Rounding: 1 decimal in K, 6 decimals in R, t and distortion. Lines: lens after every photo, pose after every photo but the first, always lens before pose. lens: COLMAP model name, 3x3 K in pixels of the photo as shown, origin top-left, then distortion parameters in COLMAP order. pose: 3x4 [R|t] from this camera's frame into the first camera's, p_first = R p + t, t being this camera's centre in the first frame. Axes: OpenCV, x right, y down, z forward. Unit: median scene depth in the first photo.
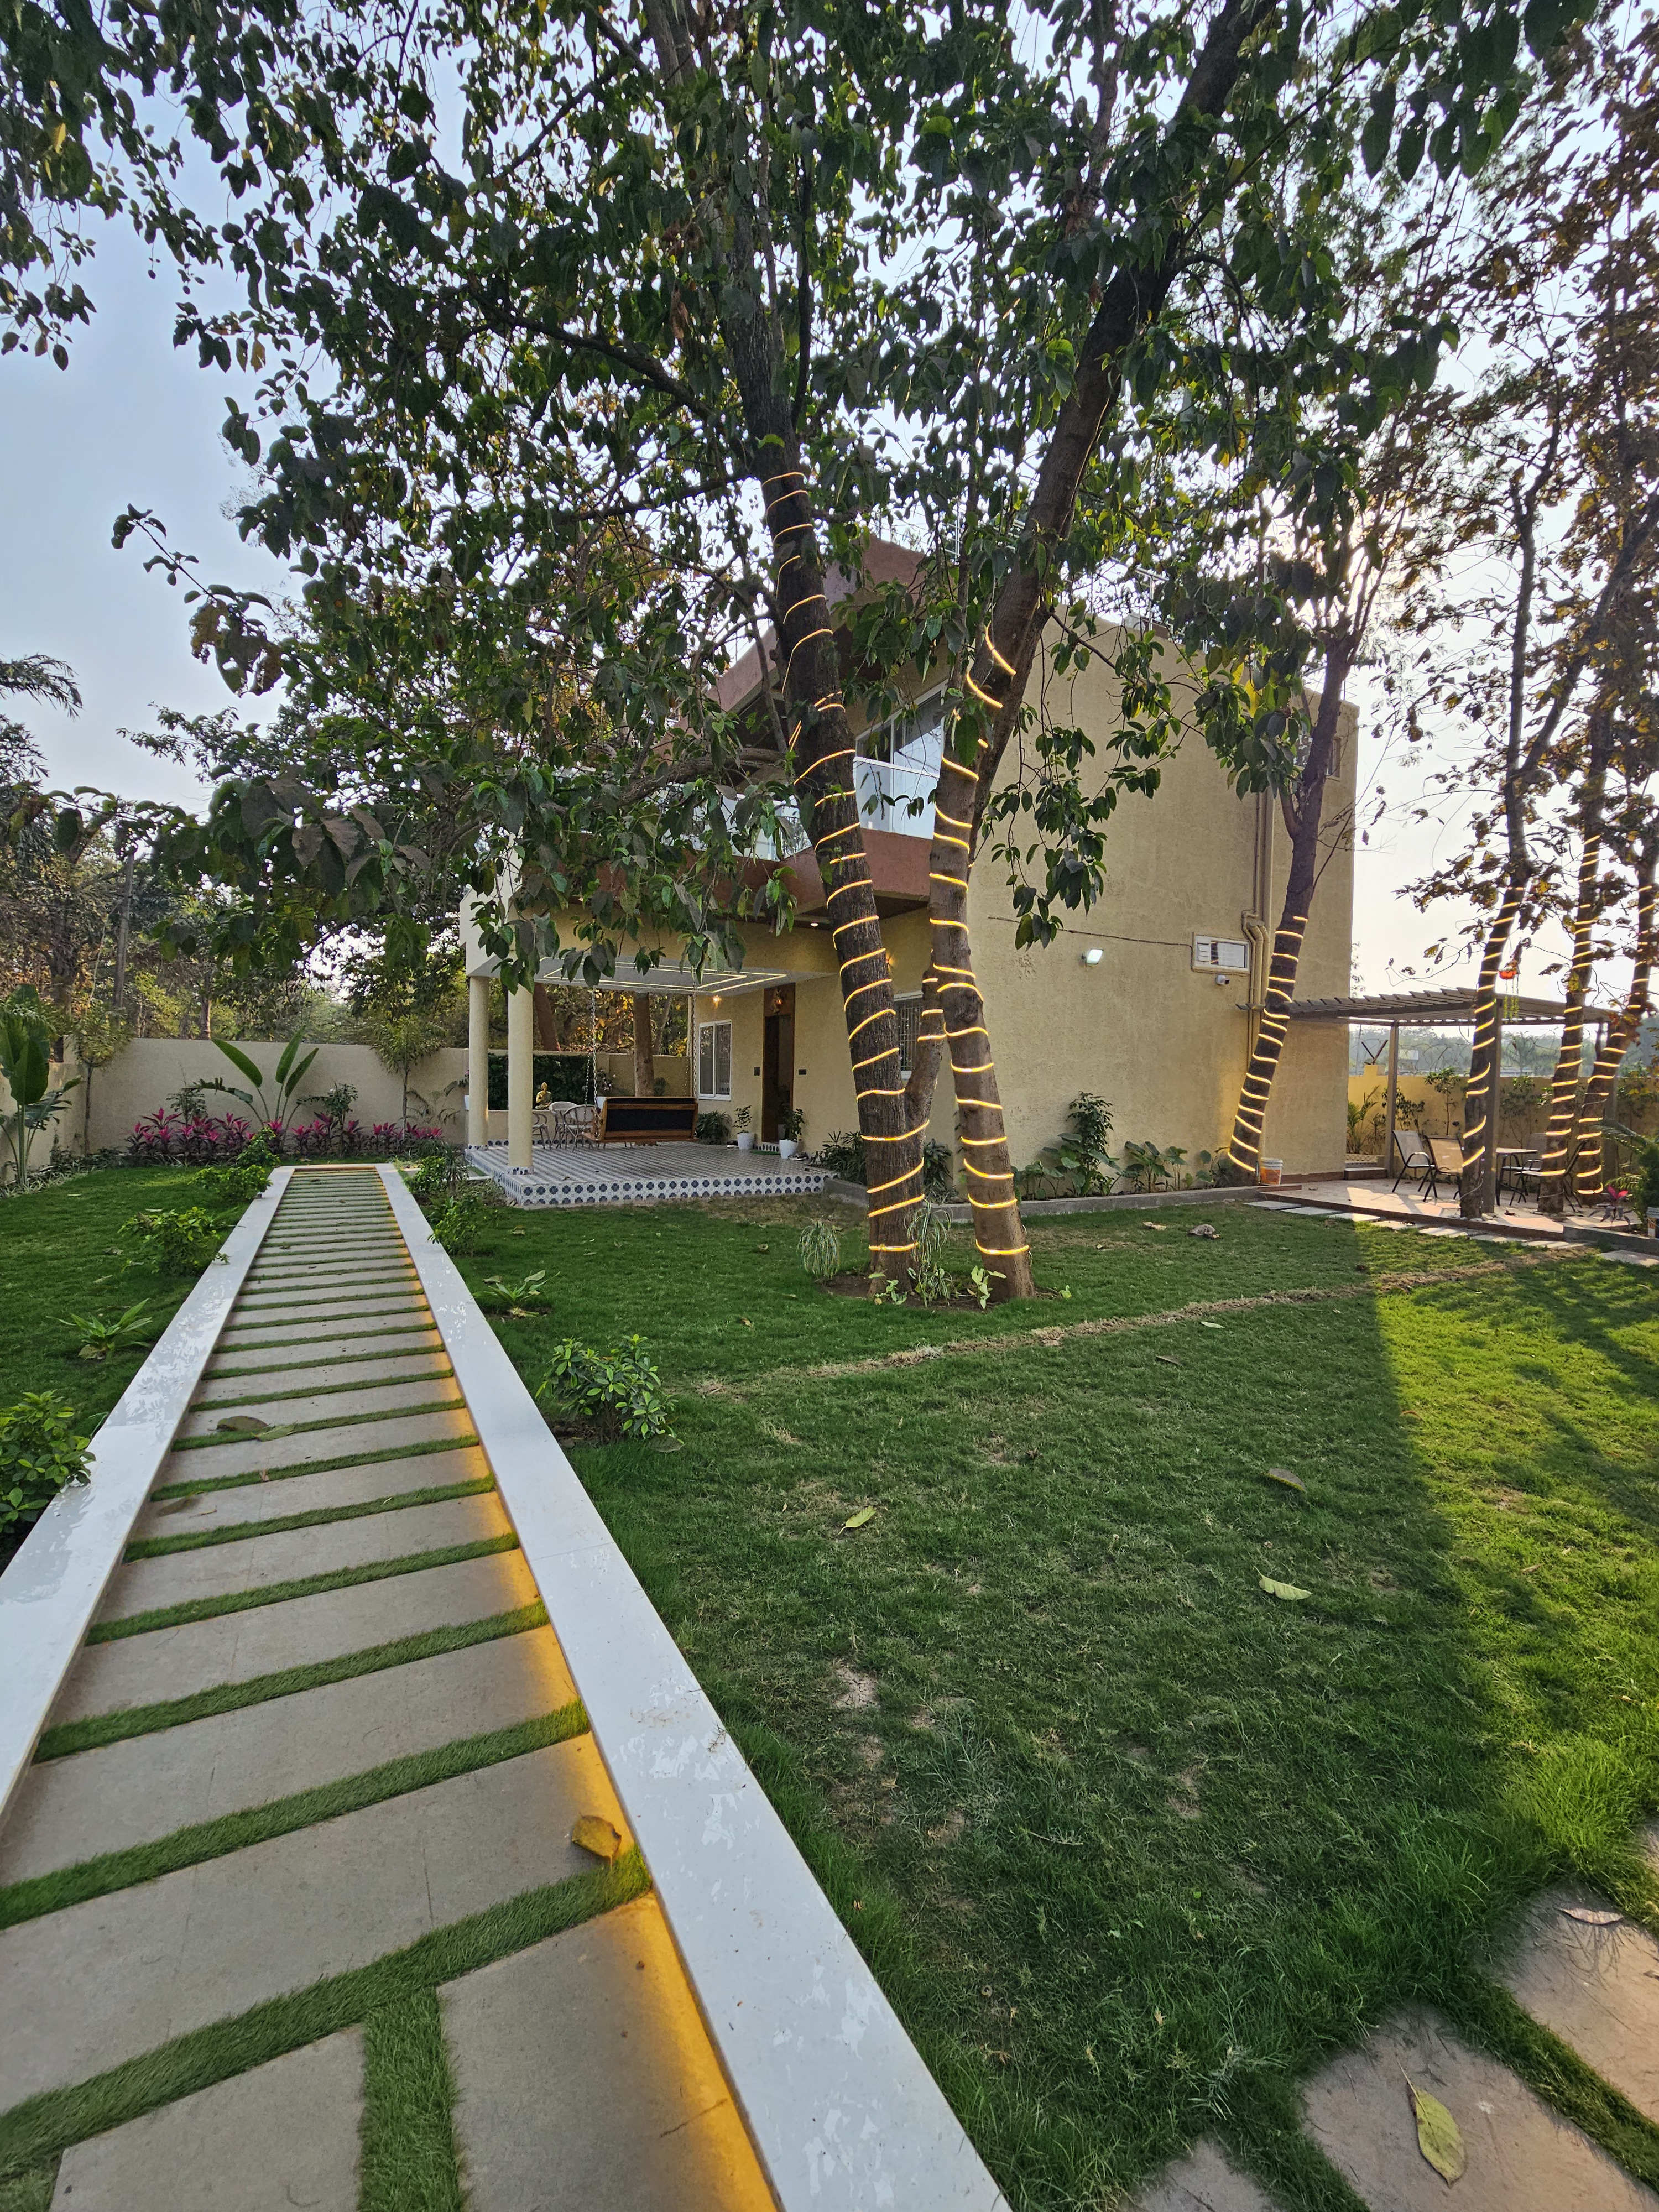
lens RADIAL K [[905.2, 0, 831.6], [0, 905.2, 1108.3], [0, 0, 1]] dist [-0.006247, 0.000891]
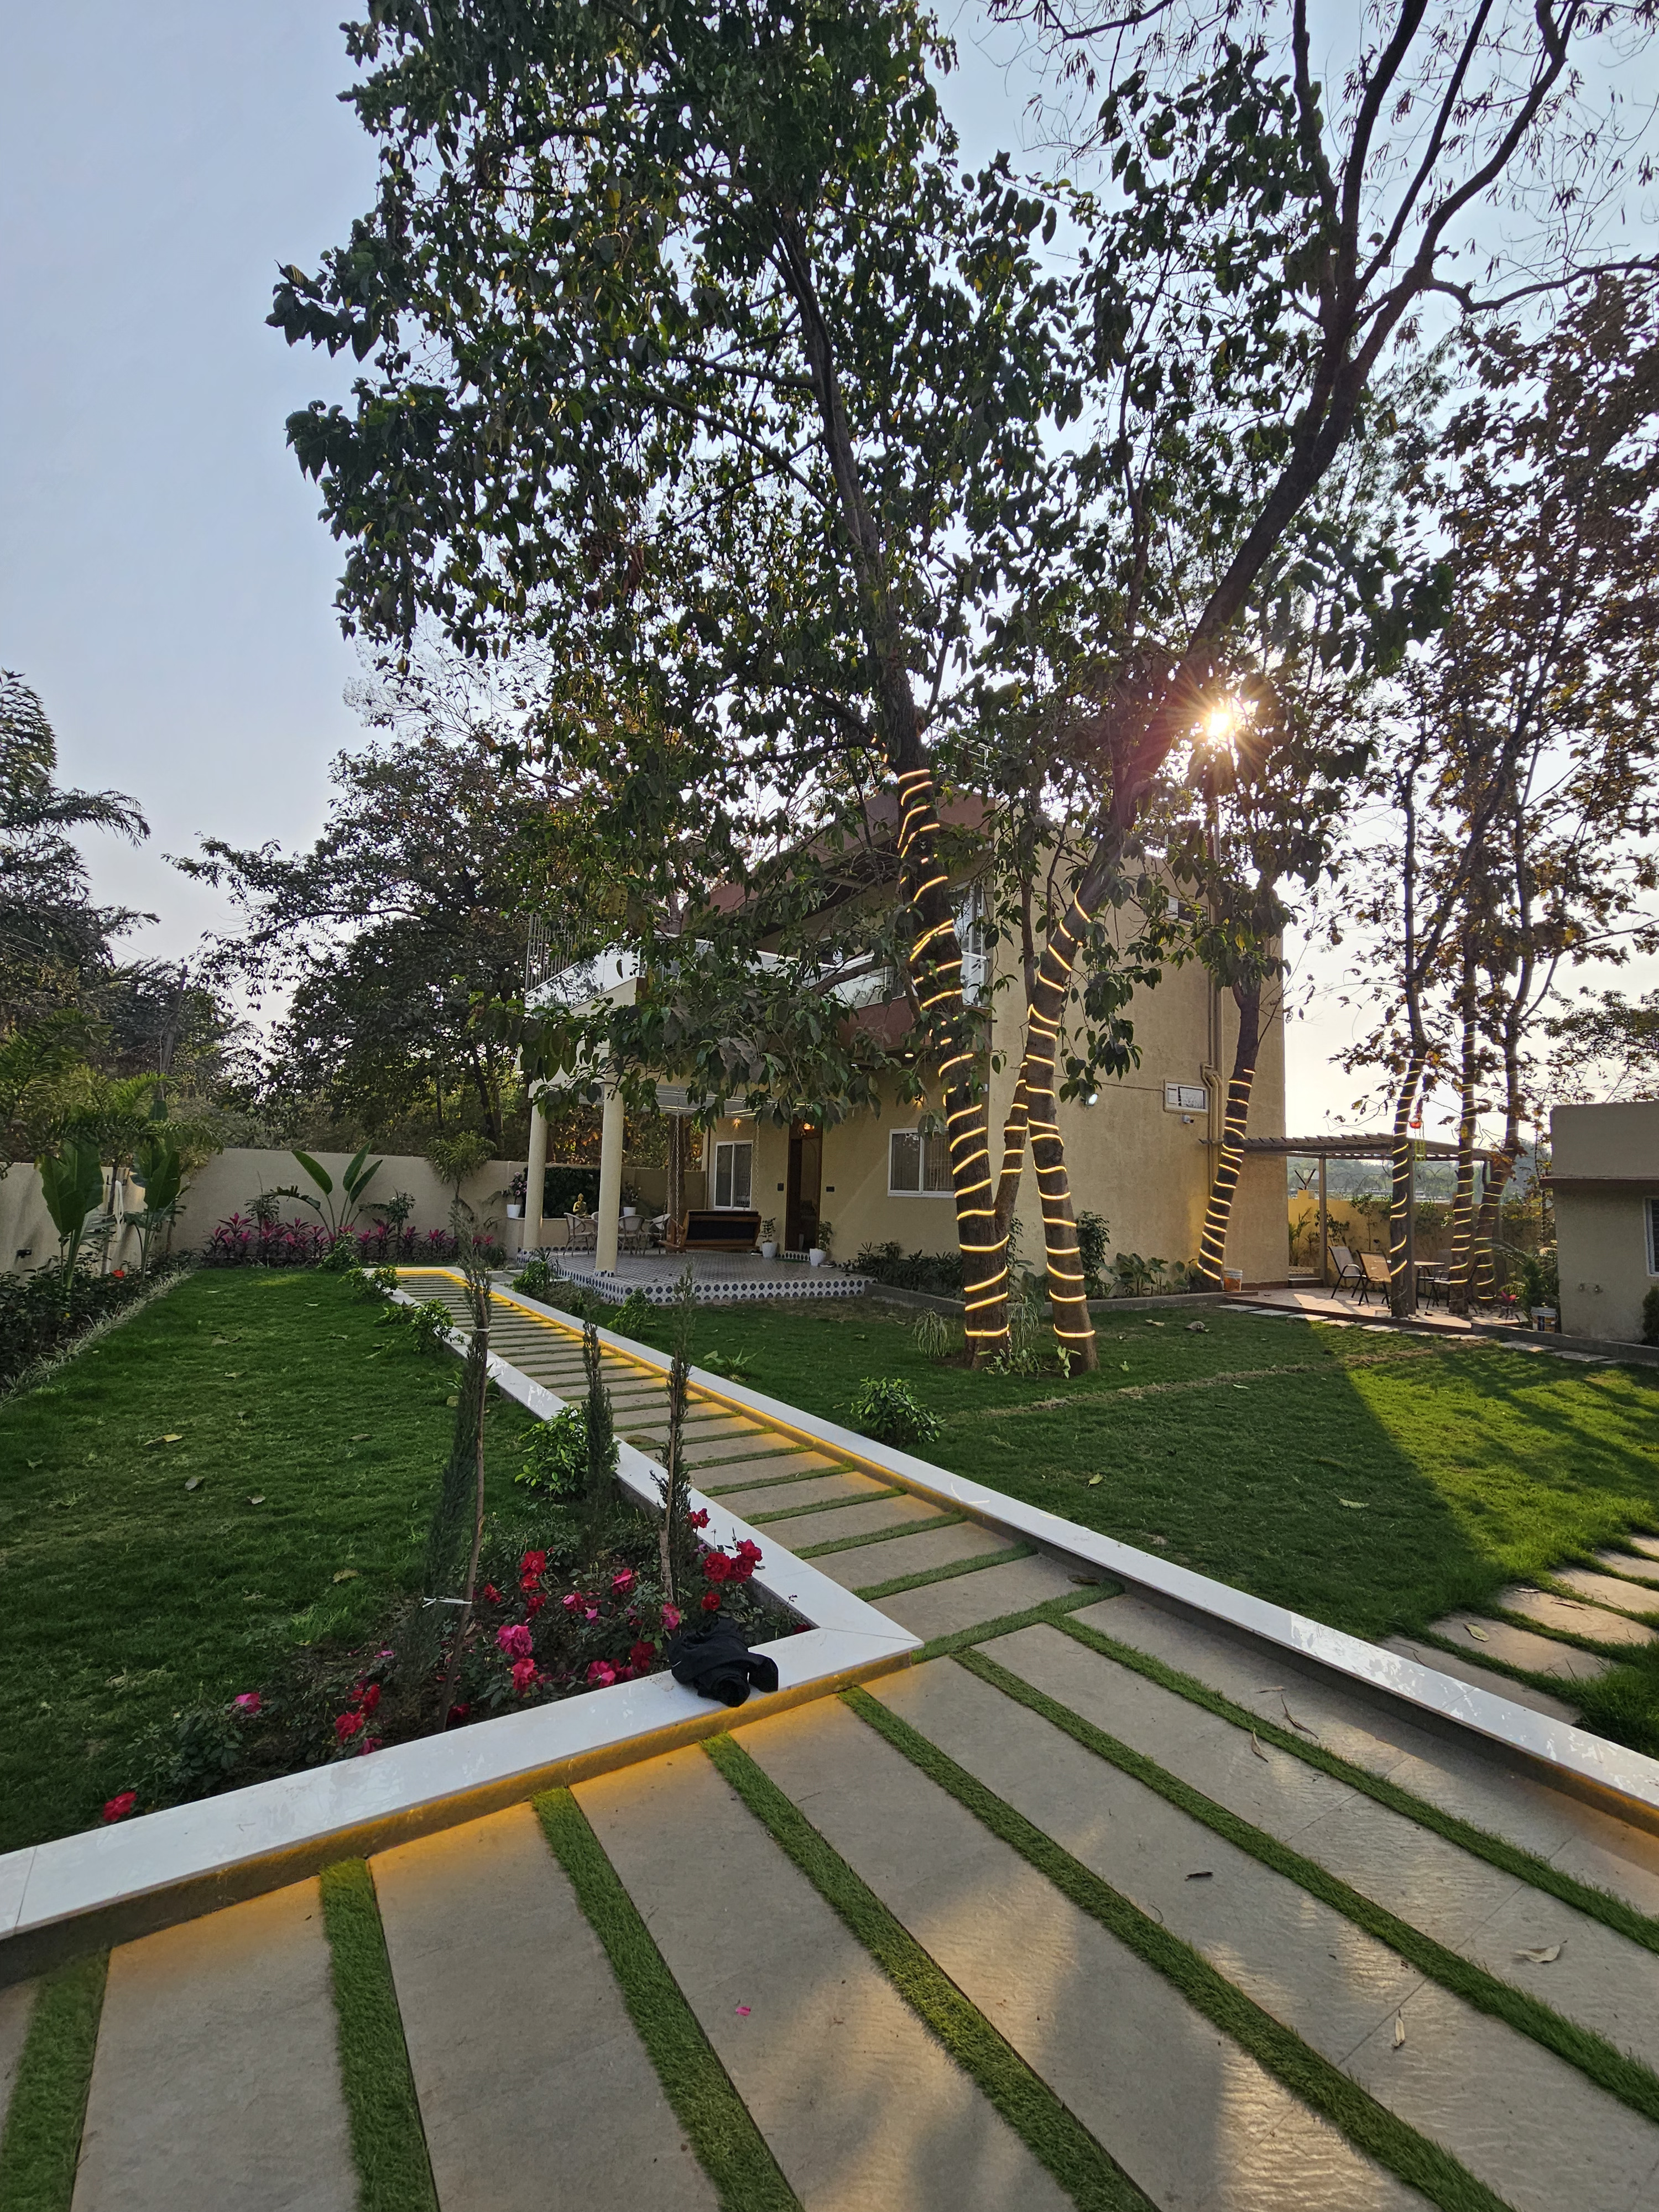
lens RADIAL K [[905.2, 0, 829.1], [0, 905.2, 1106.8], [0, 0, 1]] dist [-0.006247, 0.000891]
pose [[0.996593, 0.023117, 0.079166, -0.181988], [-0.013263, 0.992341, -0.122815, -0.003704], [-0.081399, 0.121347, 0.989267, -0.204448]]
